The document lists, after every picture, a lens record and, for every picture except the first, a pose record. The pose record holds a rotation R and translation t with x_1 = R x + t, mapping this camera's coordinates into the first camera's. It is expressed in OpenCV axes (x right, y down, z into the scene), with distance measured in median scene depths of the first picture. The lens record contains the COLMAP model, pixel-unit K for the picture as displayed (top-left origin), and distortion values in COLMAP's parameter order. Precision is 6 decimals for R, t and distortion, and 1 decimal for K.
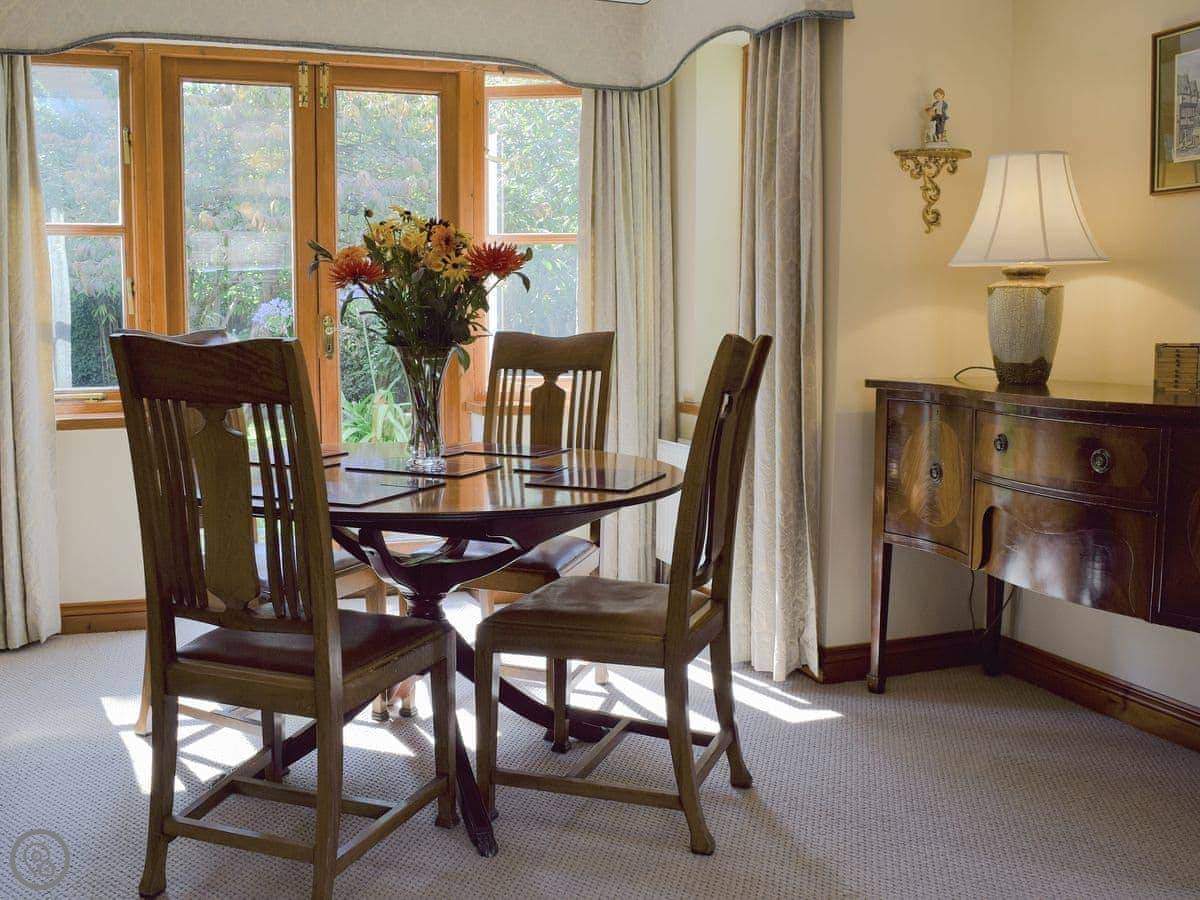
lens RADIAL K [[1127.8, 0, 553.6], [0, 1127.8, 451.0], [0, 0, 1]] dist [-0.110476, 0.030200]
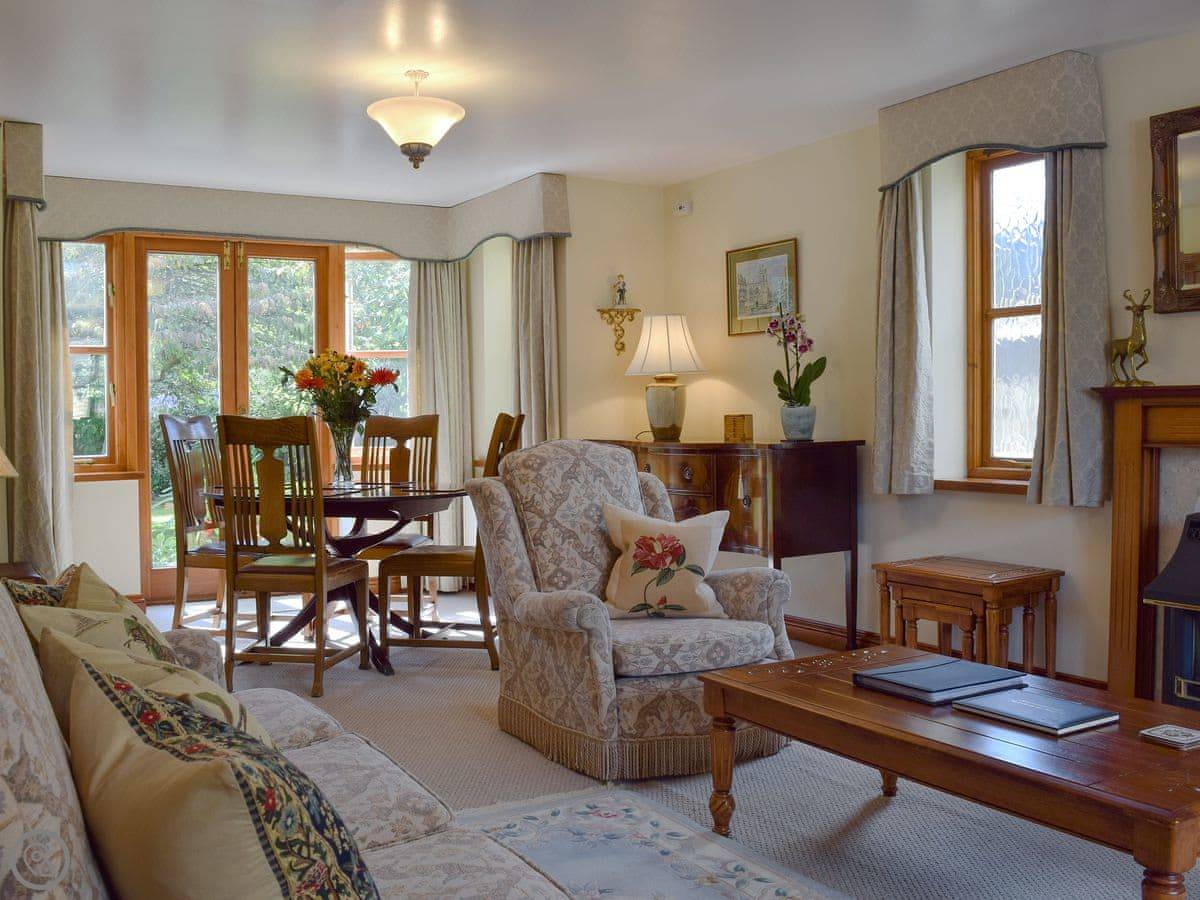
lens RADIAL K [[1127.8, 0, 553.6], [0, 1127.8, 451.0], [0, 0, 1]] dist [-0.110476, 0.030200]
pose [[0.982877, -0.015825, 0.183583, -0.091006], [0.030263, 0.996640, -0.076112, 0.086625], [-0.181762, 0.080365, 0.980053, -0.717254]]
